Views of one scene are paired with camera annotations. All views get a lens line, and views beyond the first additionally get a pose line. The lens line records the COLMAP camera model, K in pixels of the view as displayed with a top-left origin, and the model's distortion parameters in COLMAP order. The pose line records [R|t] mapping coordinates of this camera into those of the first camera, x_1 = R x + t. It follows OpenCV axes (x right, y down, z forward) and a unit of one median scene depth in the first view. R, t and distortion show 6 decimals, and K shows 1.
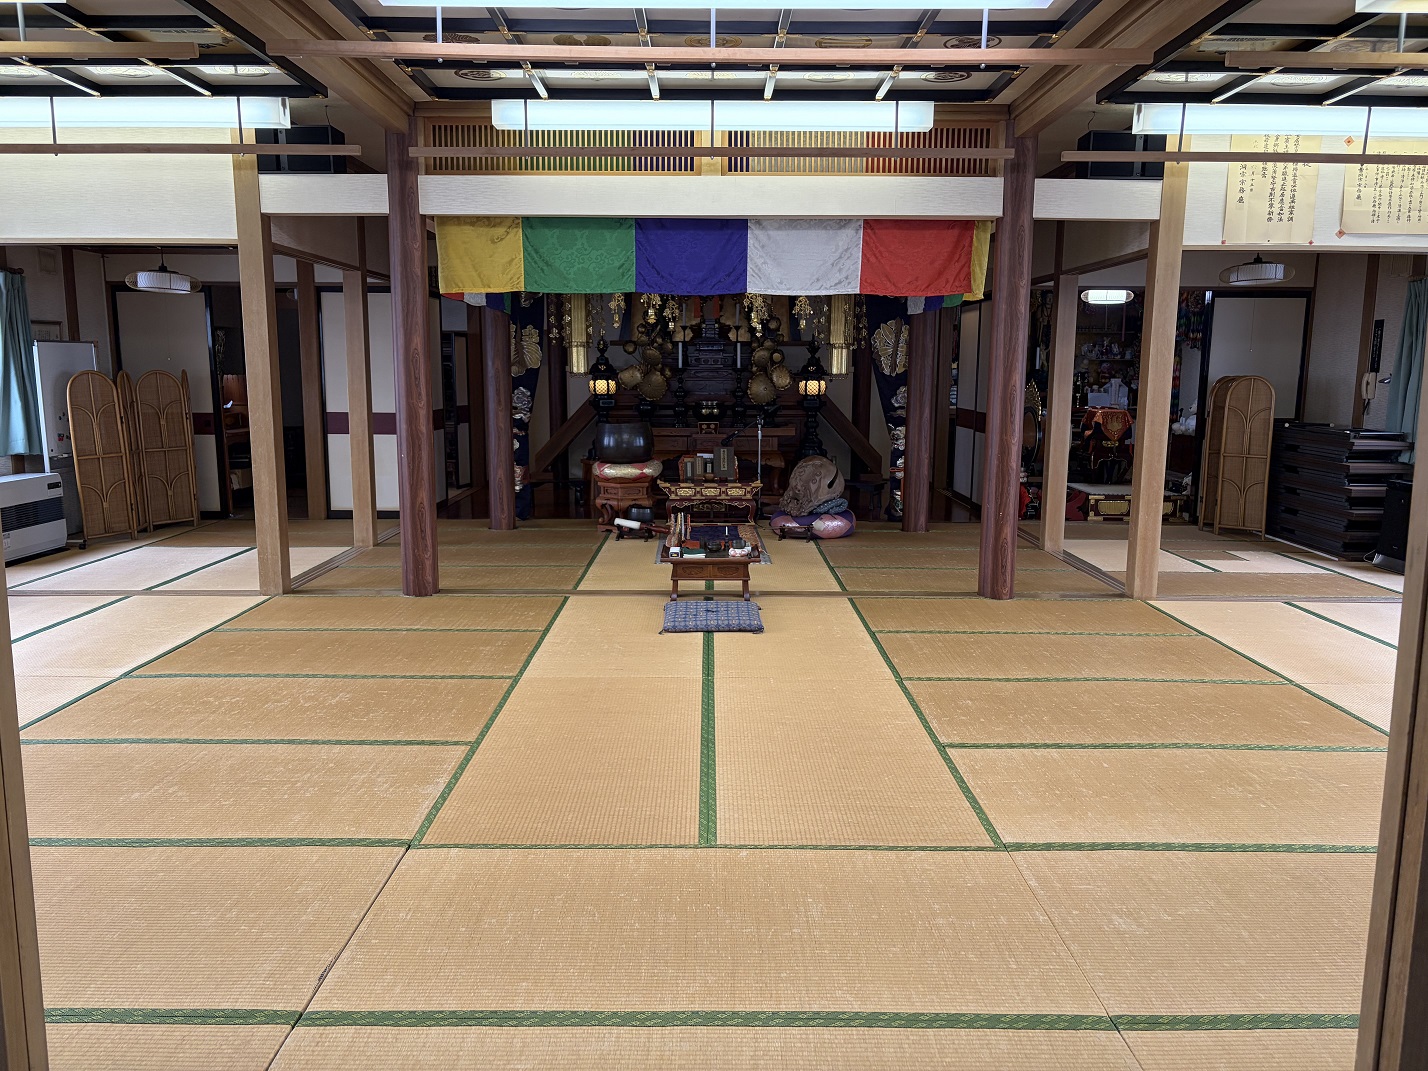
lens RADIAL K [[1091.4, 0, 728.1], [0, 1091.4, 581.4], [0, 0, 1]] dist [0.025774, -0.029064]
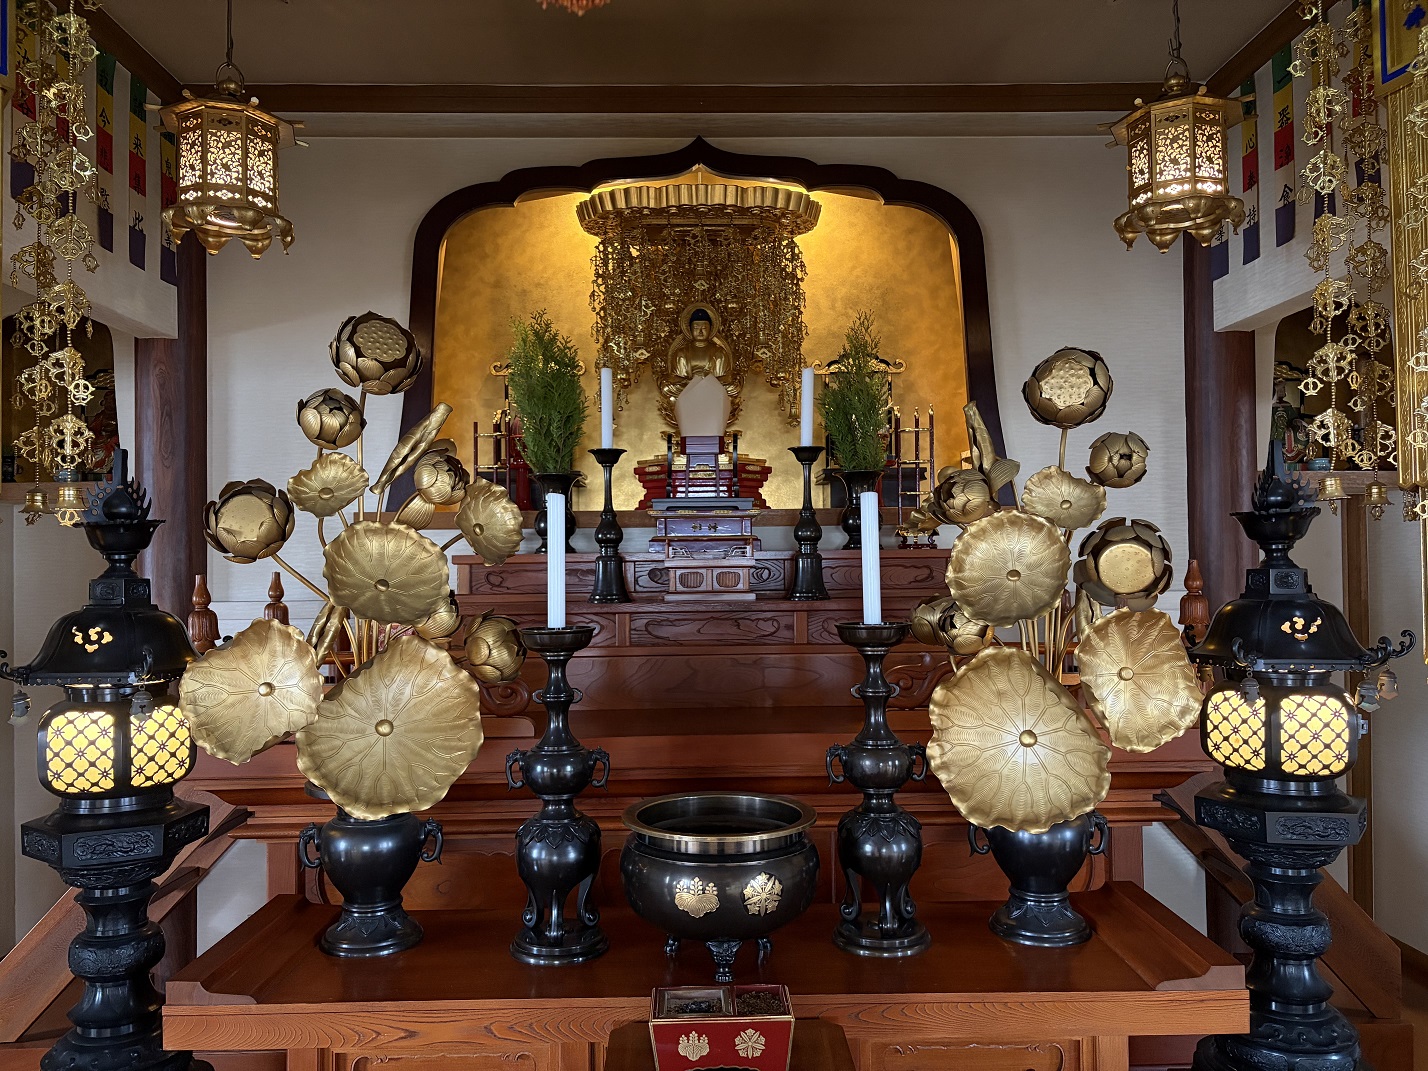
lens RADIAL K [[1091.4, 0, 714.2], [0, 1091.4, 532.1], [0, 0, 1]] dist [0.025774, -0.029064]
pose [[0.999860, -0.012114, 0.011520, -0.019947], [0.014369, 0.974963, -0.221904, -0.176738], [-0.008543, 0.222038, 0.975000, 0.849255]]
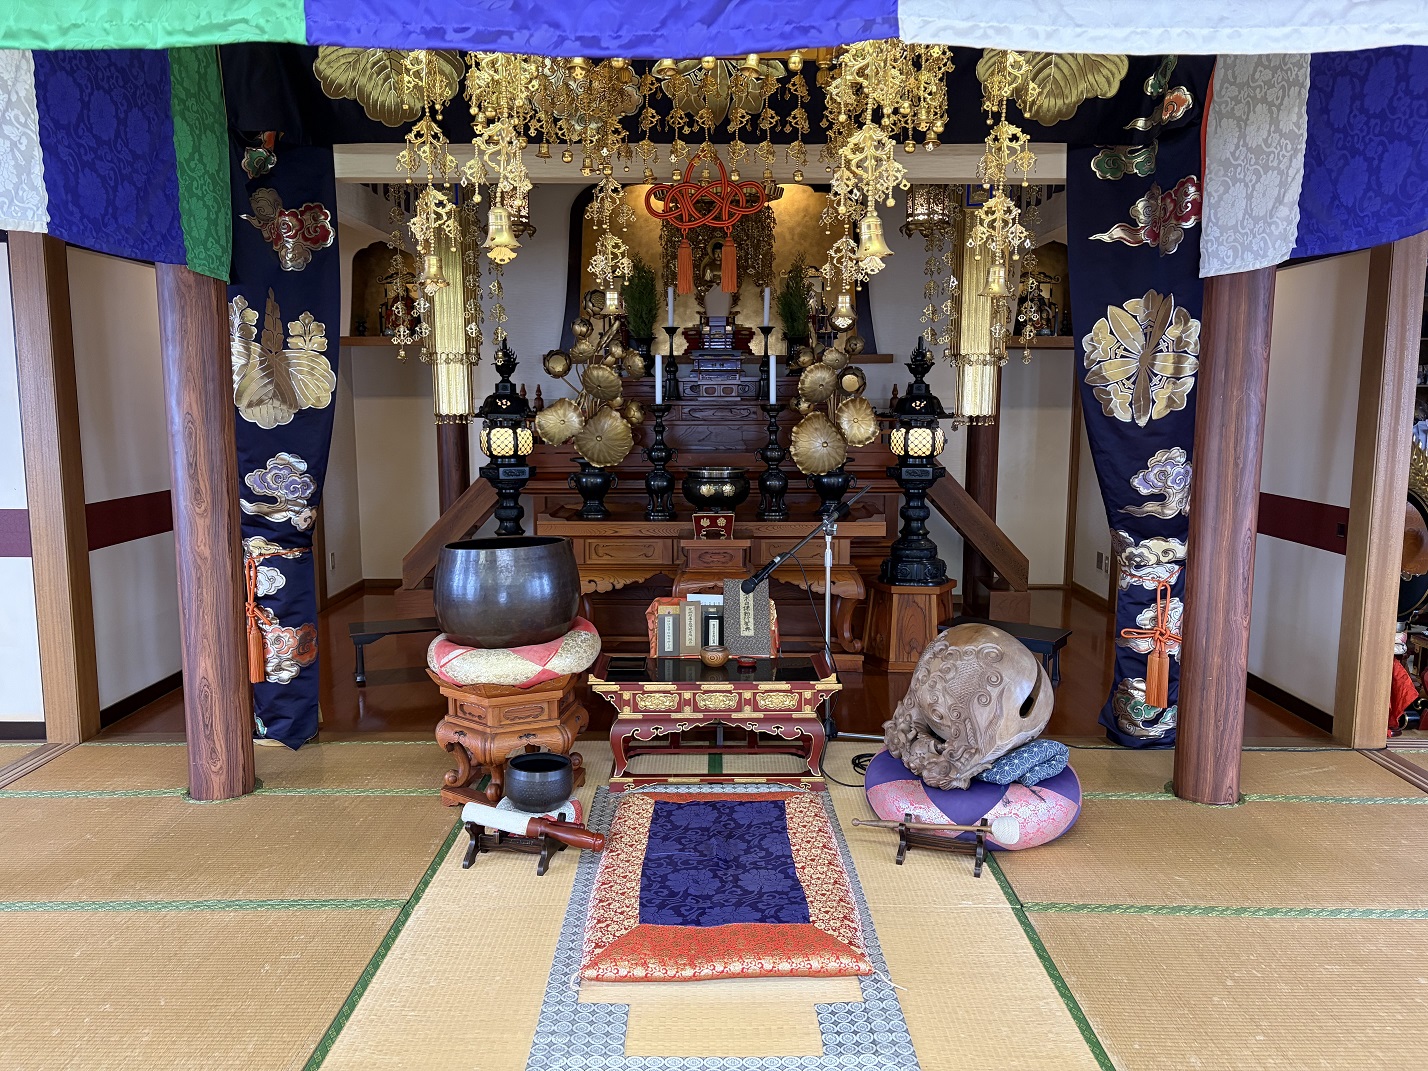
lens RADIAL K [[1091.4, 0, 711.1], [0, 1091.4, 566.2], [0, 0, 1]] dist [0.025774, -0.029064]
pose [[0.999728, 0.000911, -0.023325, -0.007466], [-0.001763, 0.999331, -0.036541, -0.104466], [0.023276, 0.036572, 0.999060, 0.510208]]
